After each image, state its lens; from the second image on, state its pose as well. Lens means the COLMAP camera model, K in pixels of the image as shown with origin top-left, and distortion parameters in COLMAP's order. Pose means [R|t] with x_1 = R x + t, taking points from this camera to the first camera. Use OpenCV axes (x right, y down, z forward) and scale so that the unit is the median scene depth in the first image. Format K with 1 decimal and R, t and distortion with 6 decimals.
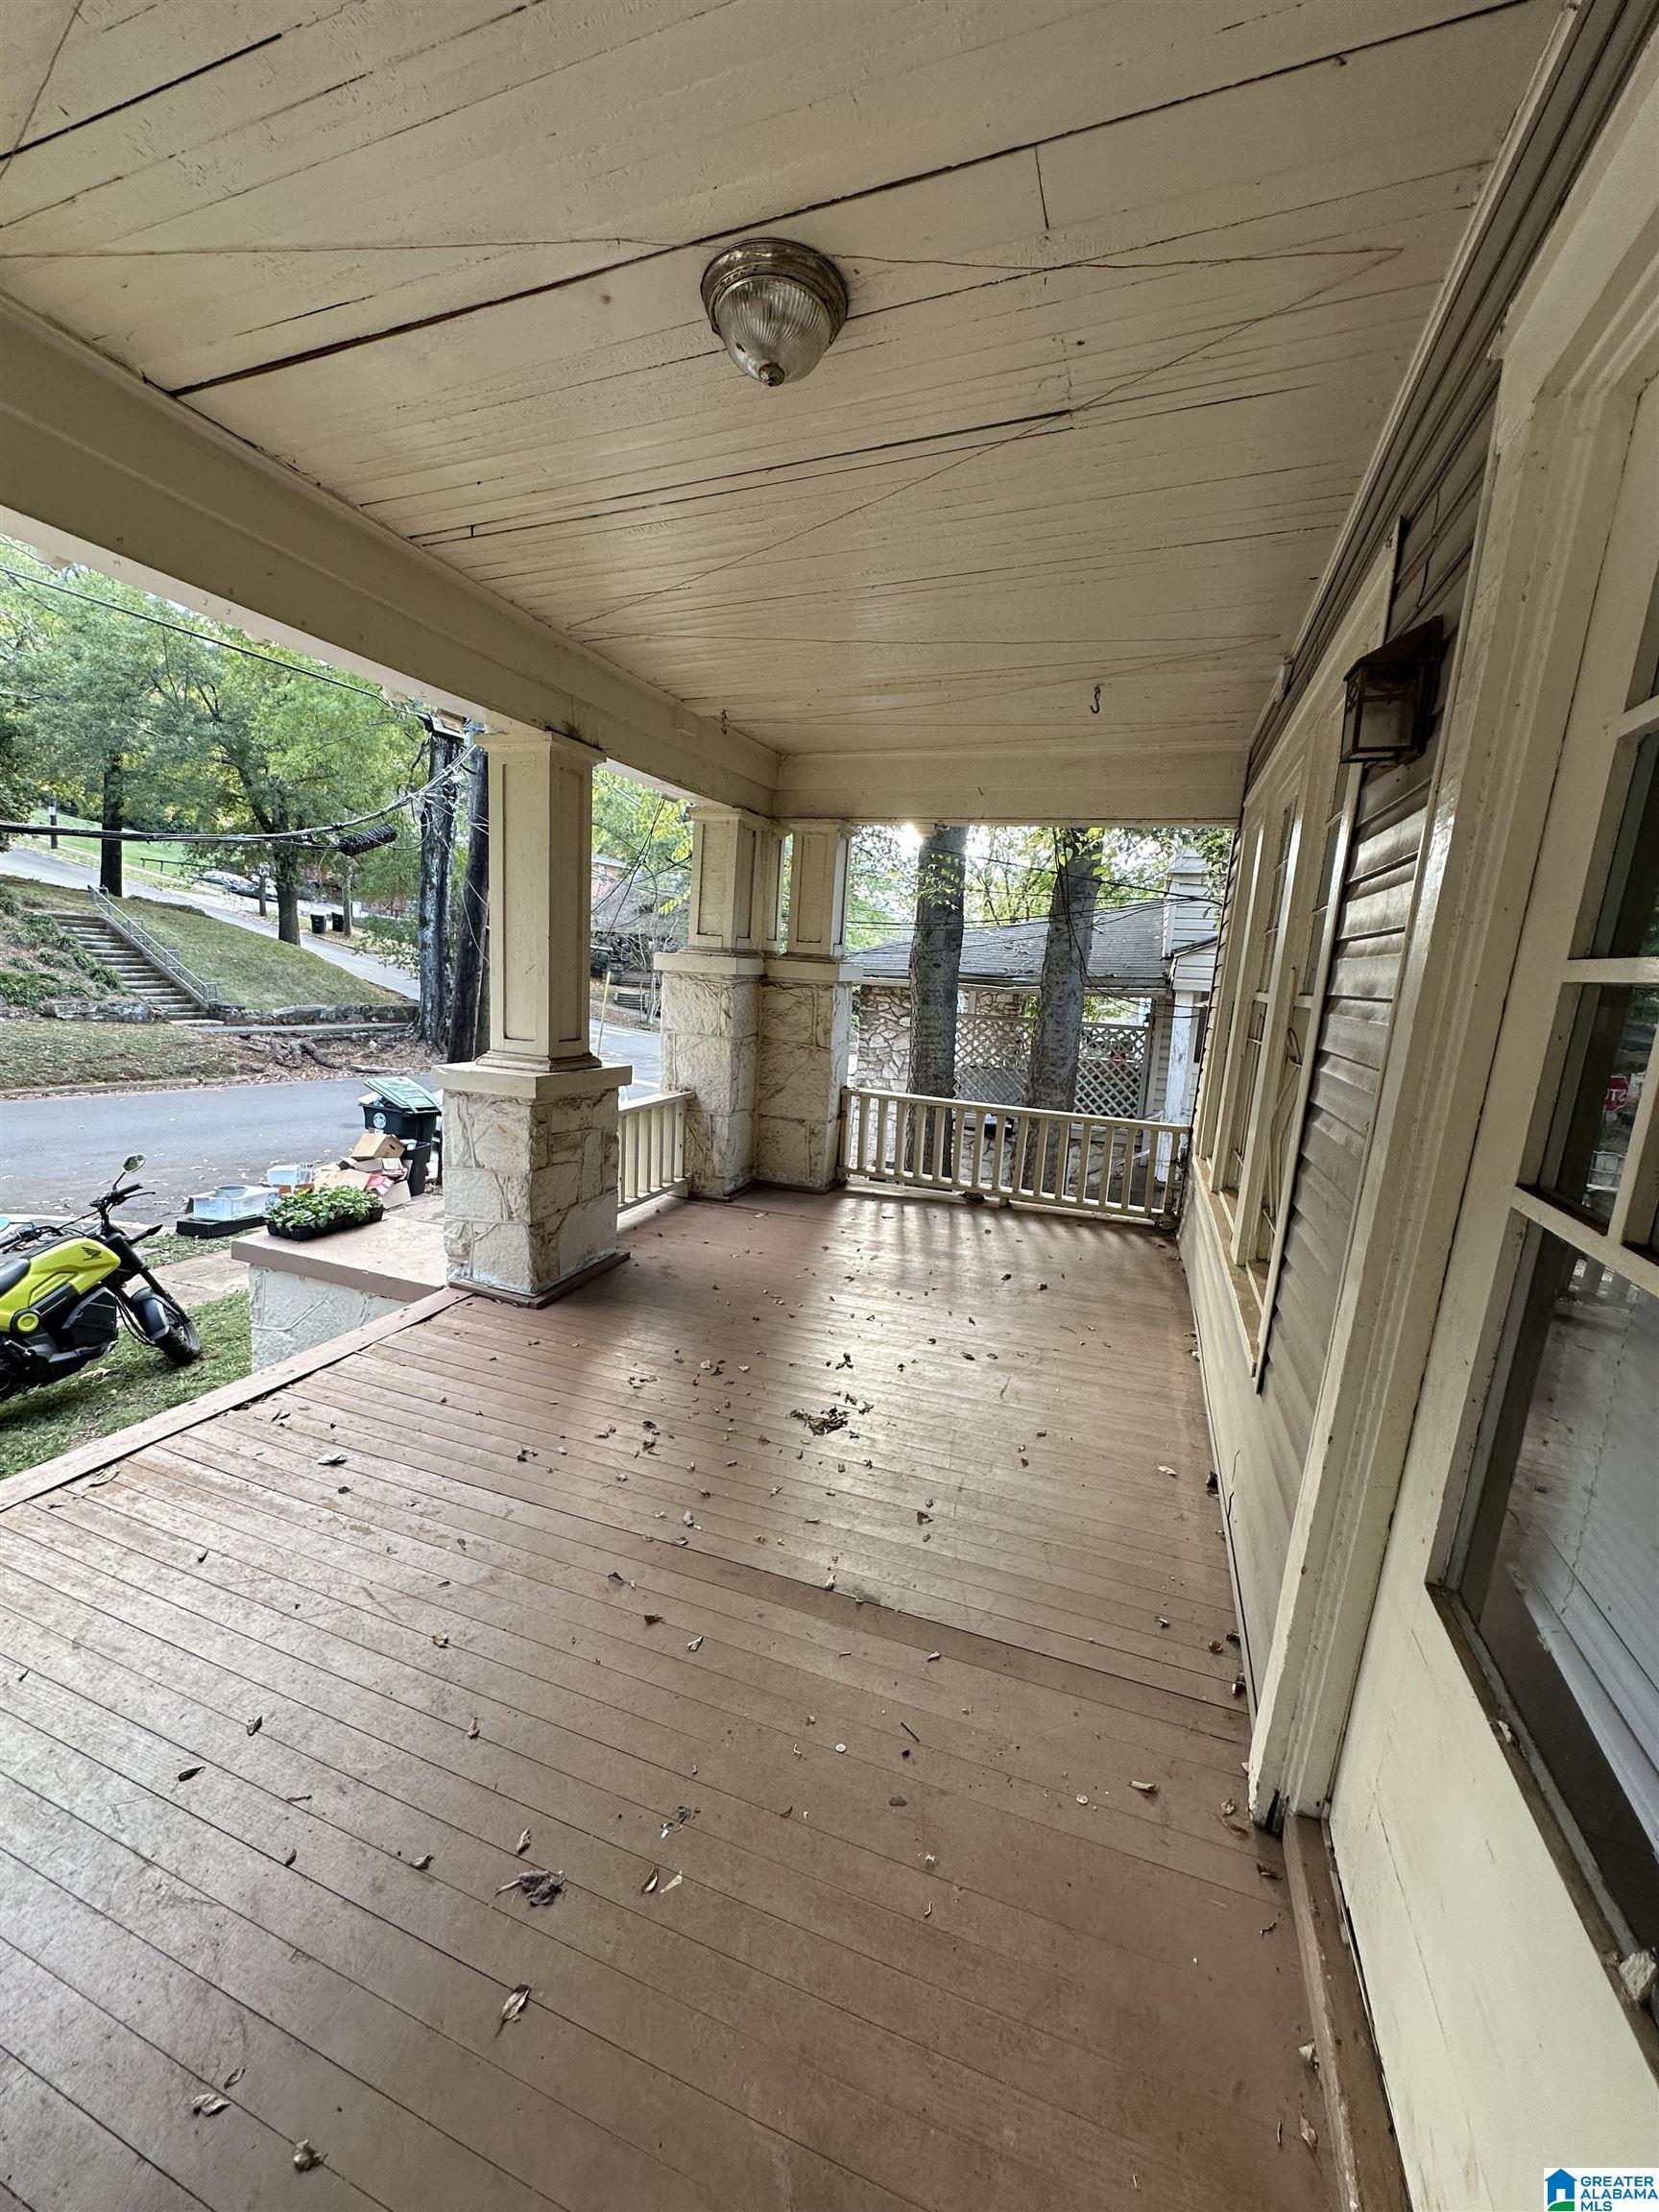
lens RADIAL K [[886.3, 0, 820.8], [0, 886.3, 1104.1], [0, 0, 1]] dist [-0.003659, 0.001509]
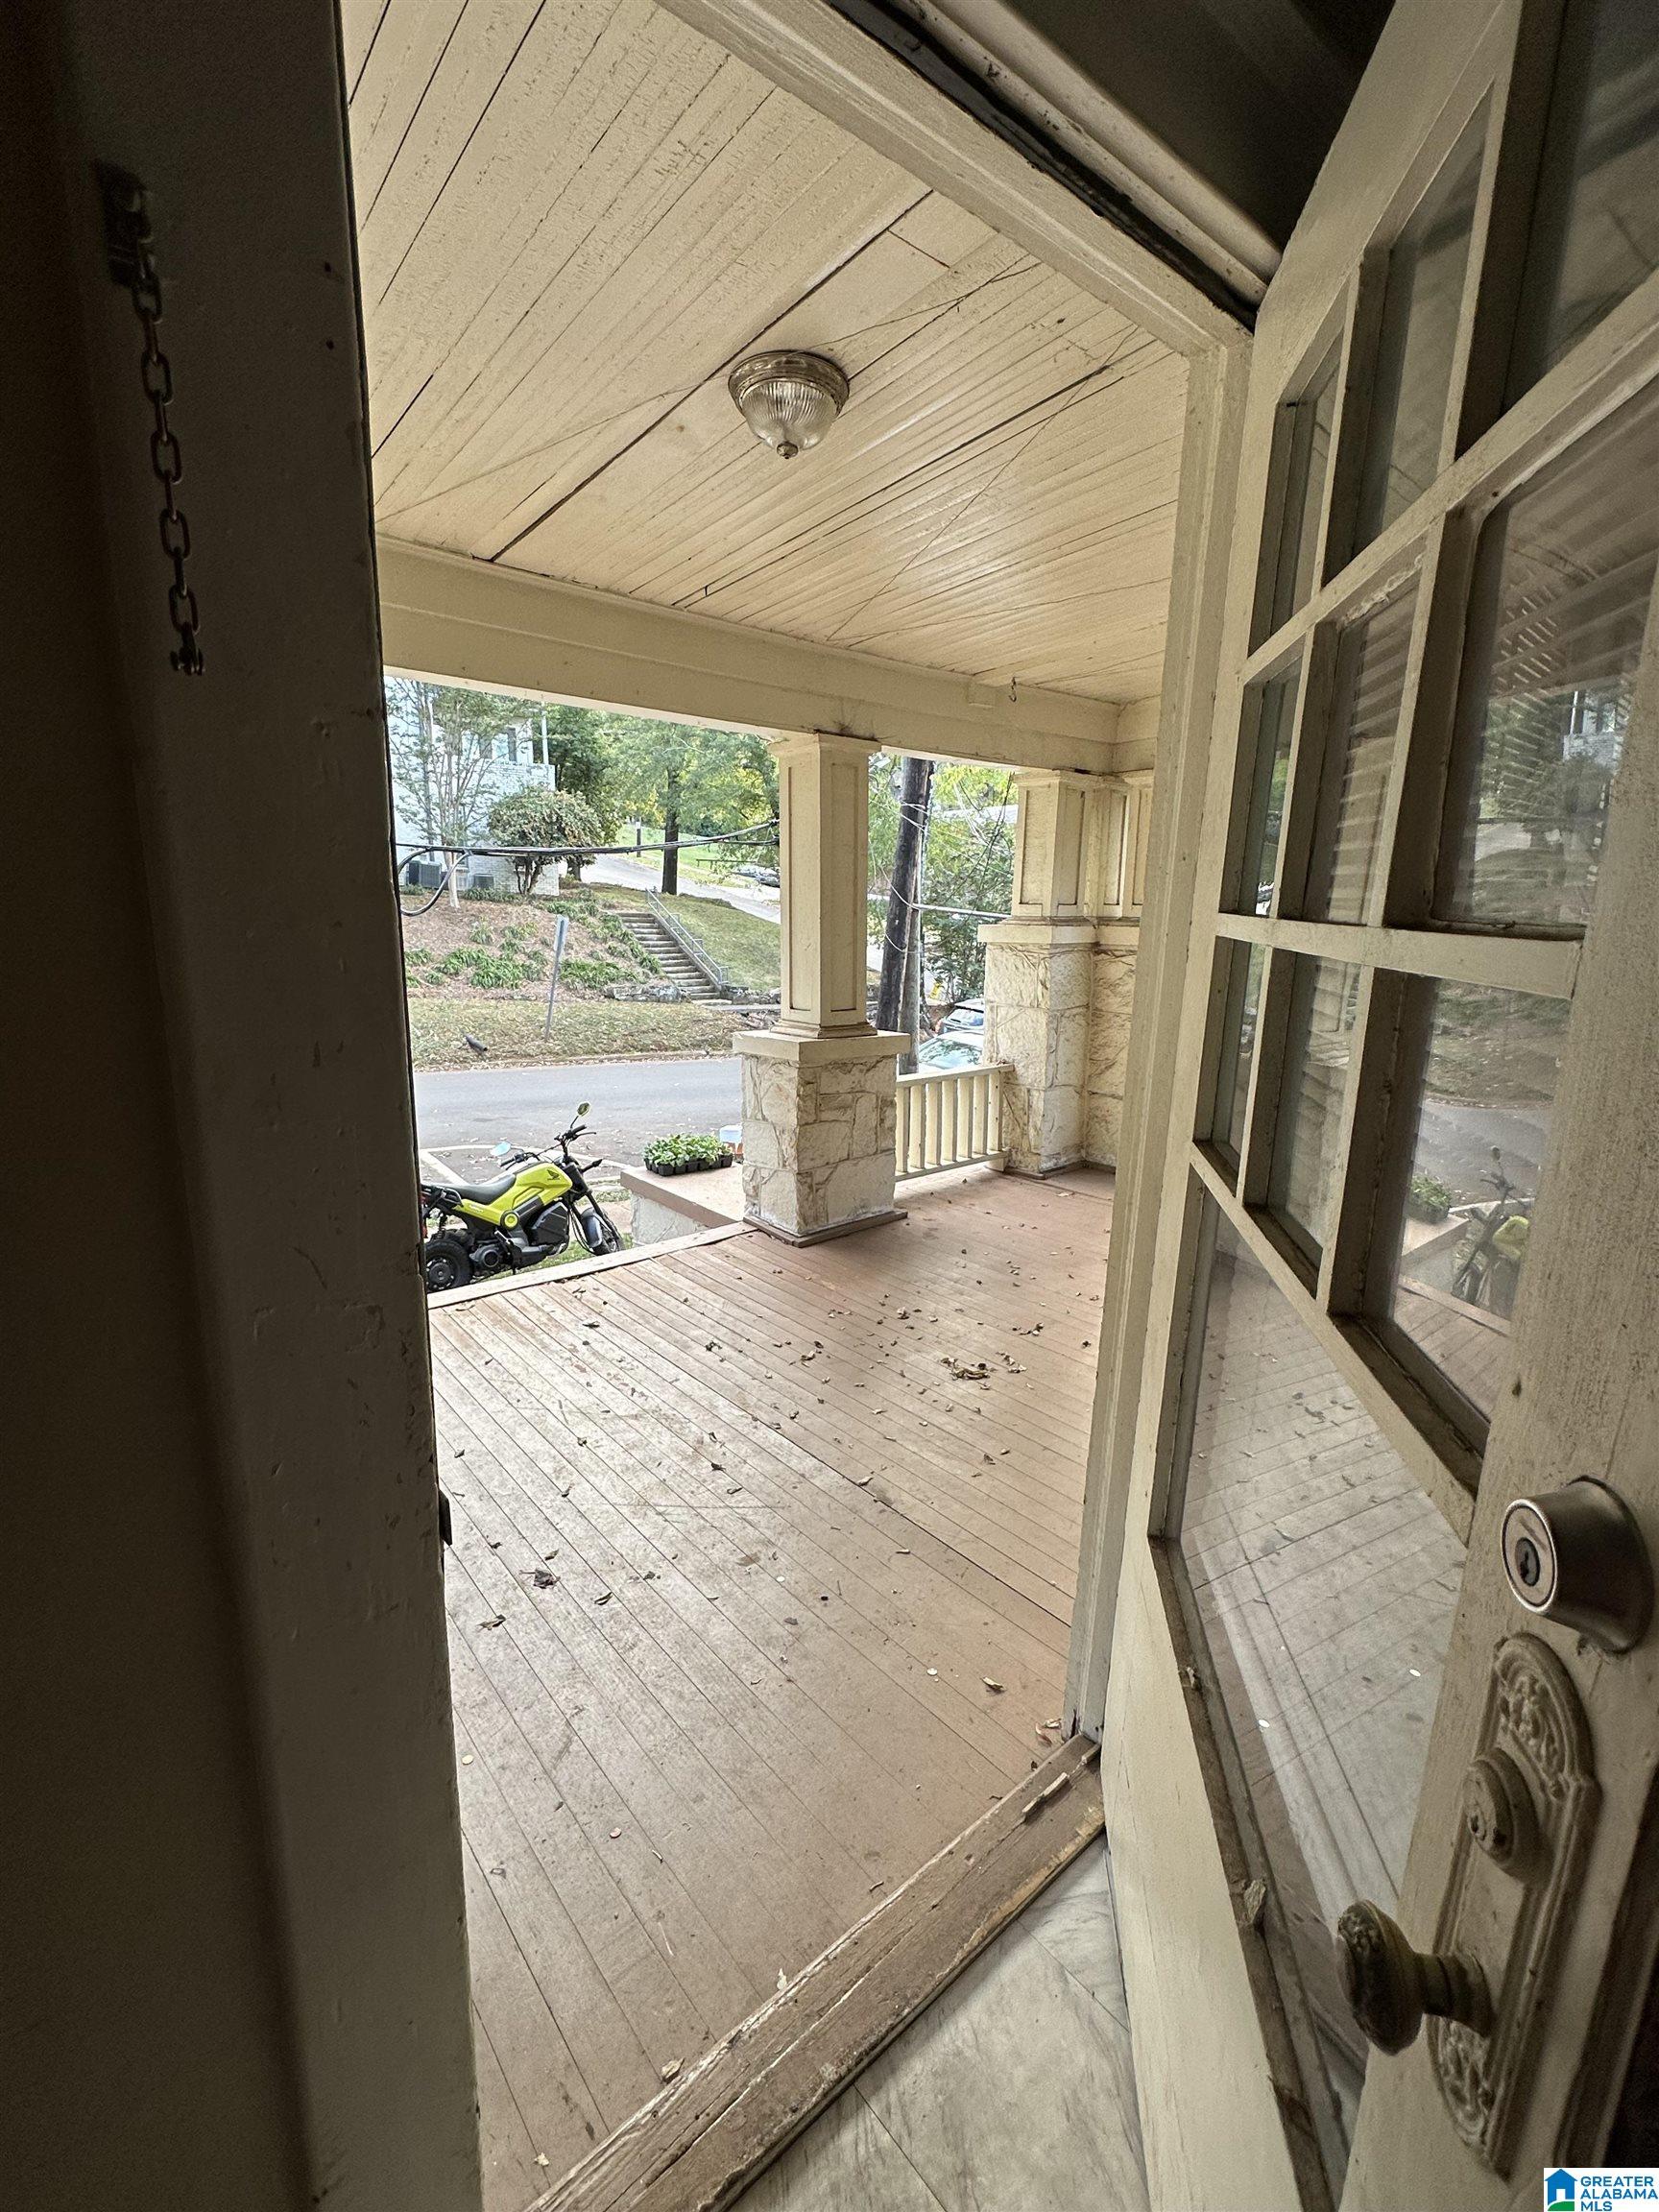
lens RADIAL K [[978.0, 0, 825.9], [0, 978.0, 1104.8], [0, 0, 1]] dist [-0.000566, 0.000907]
pose [[0.861316, 0.045149, -0.506059, 0.239803], [-0.037693, 0.998977, 0.024972, 0.011836], [0.506669, -0.002434, 0.862137, -0.043758]]
